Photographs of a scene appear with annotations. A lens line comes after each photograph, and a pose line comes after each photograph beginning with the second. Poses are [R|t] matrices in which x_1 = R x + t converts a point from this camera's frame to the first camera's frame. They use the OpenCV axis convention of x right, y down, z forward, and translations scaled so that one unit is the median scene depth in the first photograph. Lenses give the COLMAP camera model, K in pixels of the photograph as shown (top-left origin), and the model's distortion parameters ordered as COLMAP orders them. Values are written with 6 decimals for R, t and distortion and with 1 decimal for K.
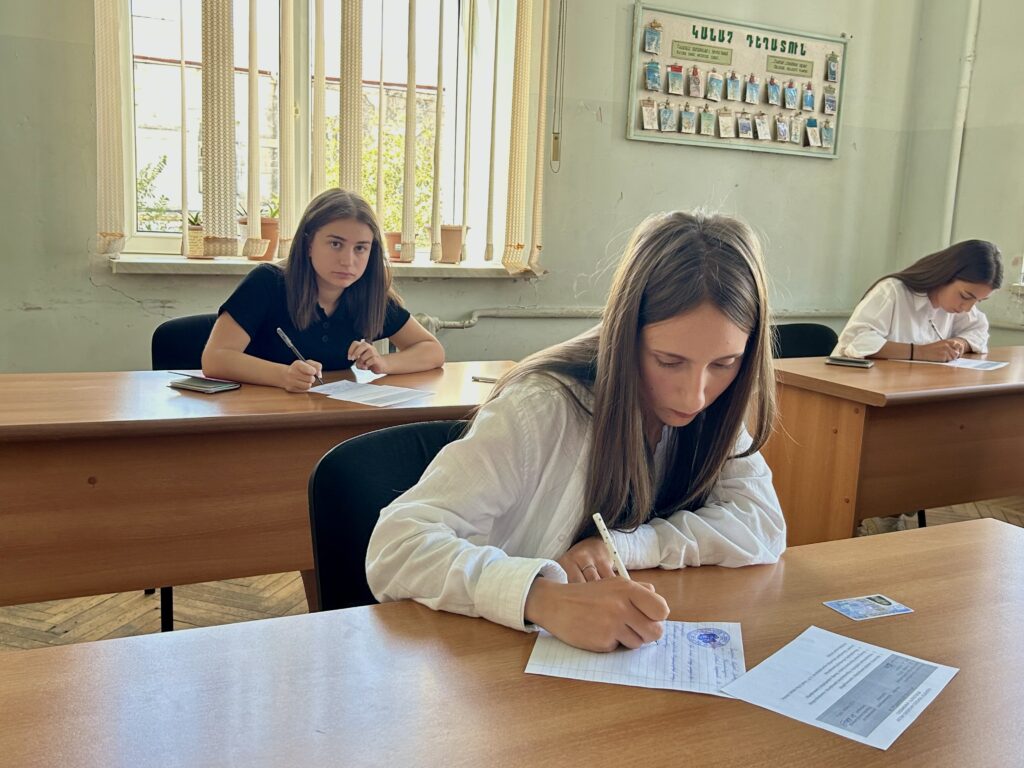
lens RADIAL K [[1016.4, 0, 512.0], [0, 1016.4, 384.0], [0, 0, 1]] dist [0.126394, -0.381512]
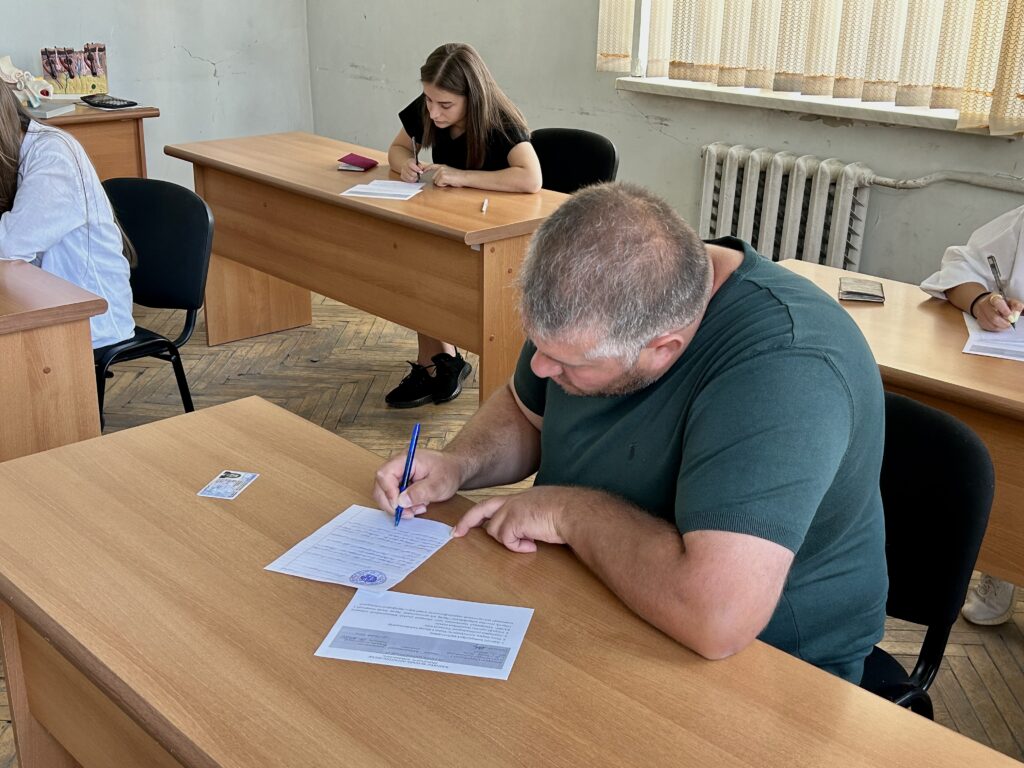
lens RADIAL K [[1239.3, 0, 512.0], [0, 1239.3, 384.0], [0, 0, 1]] dist [0.174493, -0.518197]
pose [[0.260820, 0.288844, -0.921163, 0.761526], [-0.169425, 0.953076, 0.250880, -0.095107], [0.950404, 0.090633, 0.297519, 0.371892]]
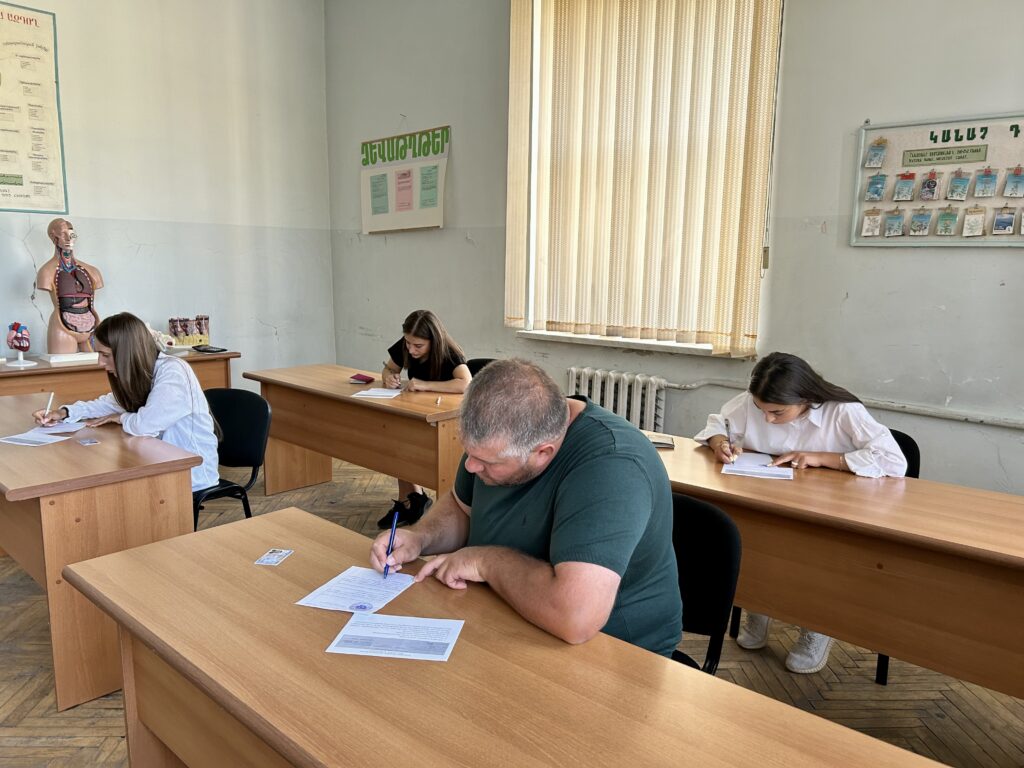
lens RADIAL K [[767.8, 0, 512.0], [0, 767.8, 384.0], [0, 0, 1]] dist [0.049982, -0.068250]
pose [[0.328306, 0.108100, -0.938365, 0.780089], [-0.158297, 0.985677, 0.058167, -0.078698], [0.931213, 0.129444, 0.340716, 0.374563]]
